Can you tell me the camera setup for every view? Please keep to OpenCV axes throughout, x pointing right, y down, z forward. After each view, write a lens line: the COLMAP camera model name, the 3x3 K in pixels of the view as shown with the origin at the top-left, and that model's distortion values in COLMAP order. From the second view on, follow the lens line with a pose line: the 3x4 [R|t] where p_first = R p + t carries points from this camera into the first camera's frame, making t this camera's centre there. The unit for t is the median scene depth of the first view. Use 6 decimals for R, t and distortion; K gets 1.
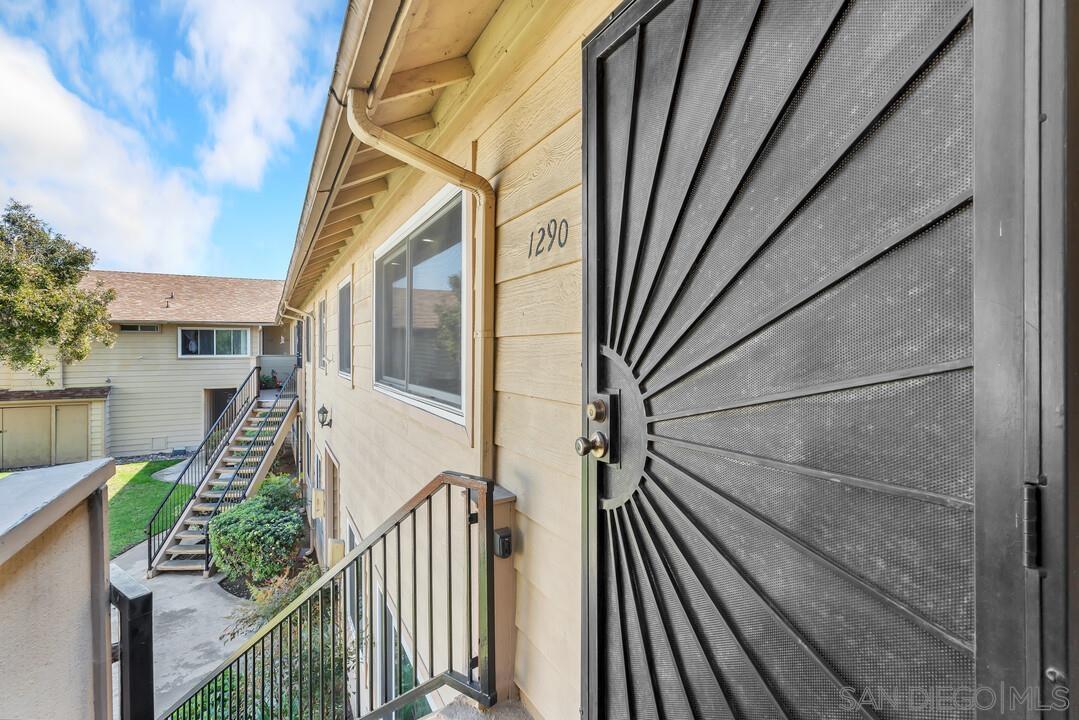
lens RADIAL K [[520.5, 0, 539.5], [0, 520.5, 360.0], [0, 0, 1]] dist [0.005144, 0.000212]
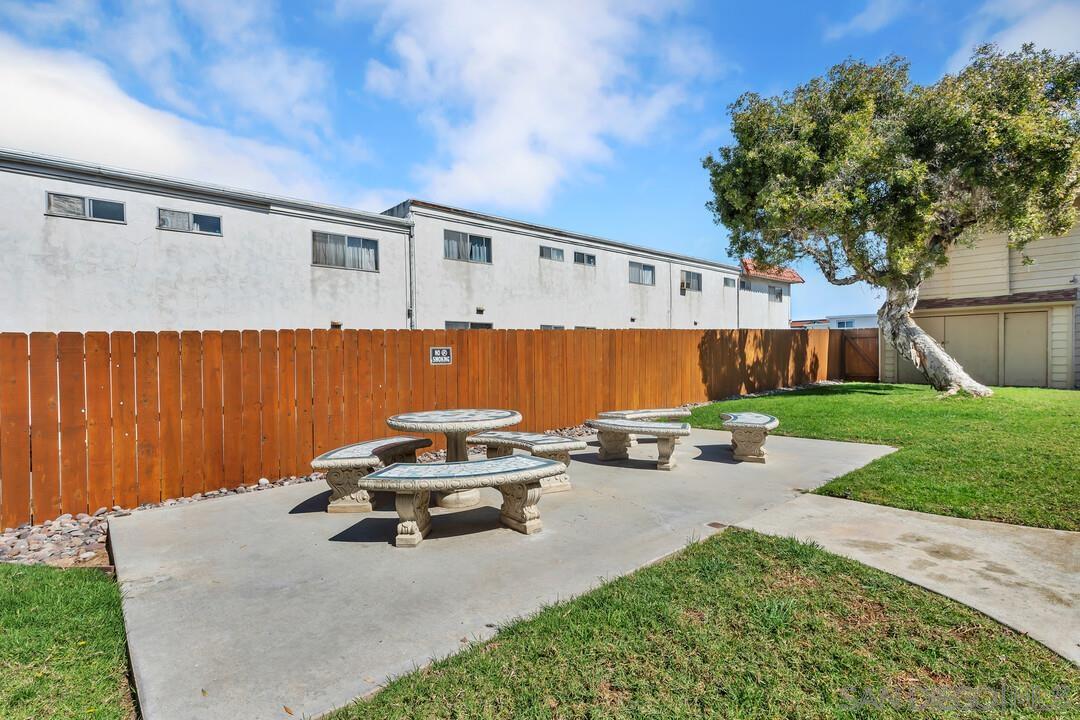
lens RADIAL K [[521.0, 0, 540.0], [0, 521.0, 360.0], [0, 0, 1]] dist [0.005144, 0.000212]
pose [[0.241648, 0.004925, -0.970352, -0.307019], [-0.005275, 0.999979, 0.003762, 0.154913], [0.970350, 0.004210, 0.241669, 0.110675]]
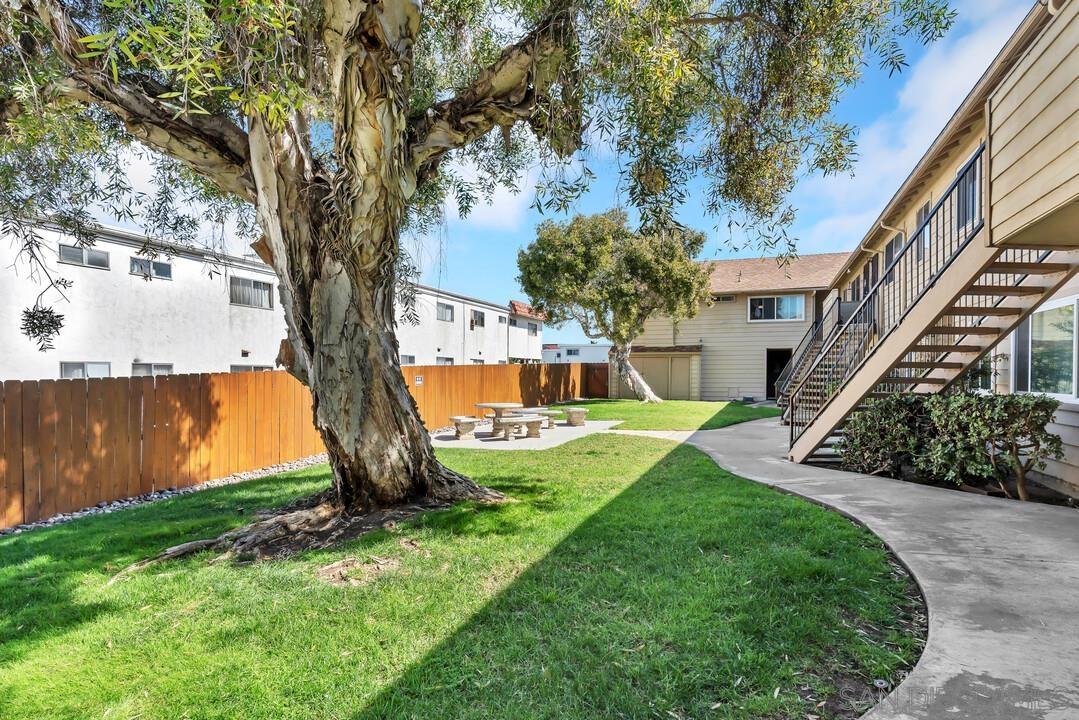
lens RADIAL K [[608.6, 0, 537.0], [0, 608.6, 376.8], [0, 0, 1]] dist [-0.001753, -0.000509]
pose [[0.666724, 0.001713, -0.745303, 0.025944], [-0.014274, 0.999843, -0.010471, 0.155228], [0.745168, 0.017620, 0.666644, -0.310696]]
